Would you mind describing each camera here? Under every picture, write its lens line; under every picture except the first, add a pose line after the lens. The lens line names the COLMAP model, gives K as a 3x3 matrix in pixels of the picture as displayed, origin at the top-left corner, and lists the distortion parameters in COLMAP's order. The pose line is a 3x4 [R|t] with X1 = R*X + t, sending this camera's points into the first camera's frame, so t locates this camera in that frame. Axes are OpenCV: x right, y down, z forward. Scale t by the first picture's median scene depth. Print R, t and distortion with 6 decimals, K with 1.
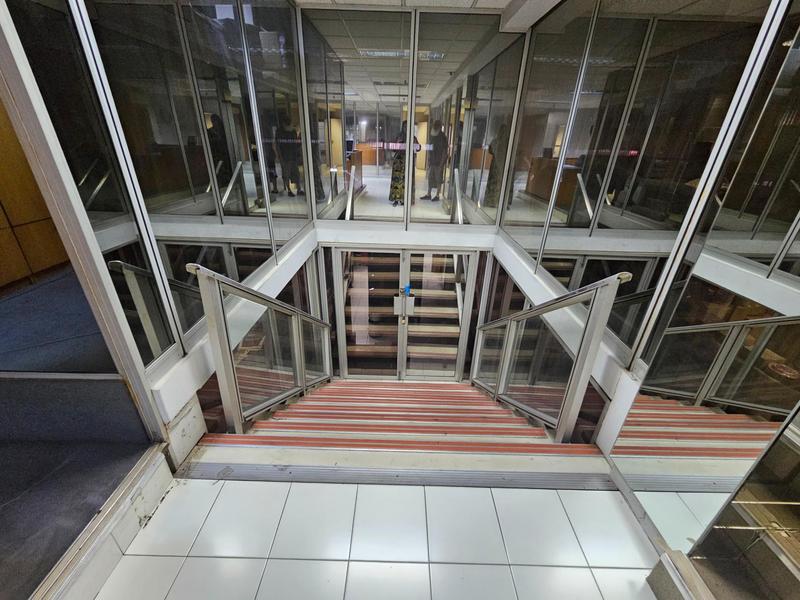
lens RADIAL K [[329.5, 0, 400.5], [0, 329.5, 299.2], [0, 0, 1]] dist [-0.002612, 0.000099]
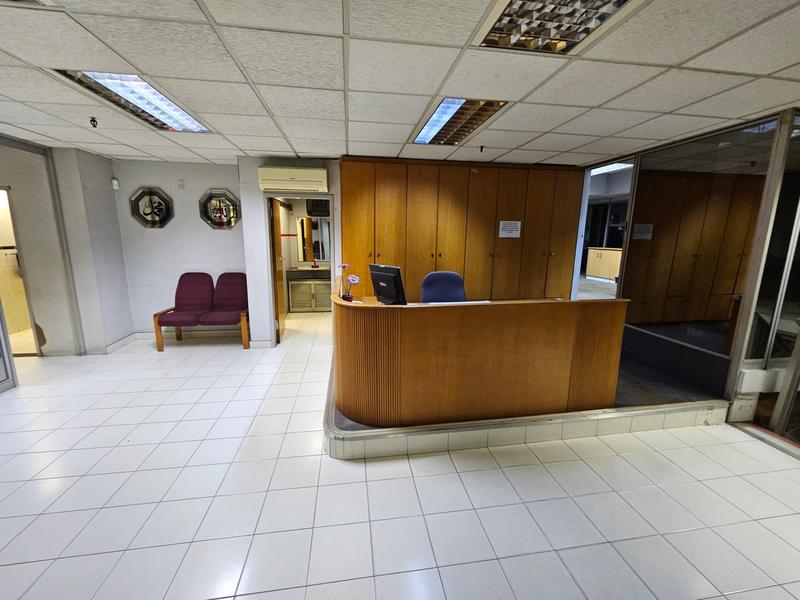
lens RADIAL K [[329.5, 0, 399.6], [0, 329.5, 302.3], [0, 0, 1]] dist [-0.002612, 0.000099]
pose [[0.153388, 0.177284, -0.972133, 0.636608], [-0.442191, 0.892095, 0.092917, 0.534257], [0.883708, 0.415616, 0.215230, -1.169610]]
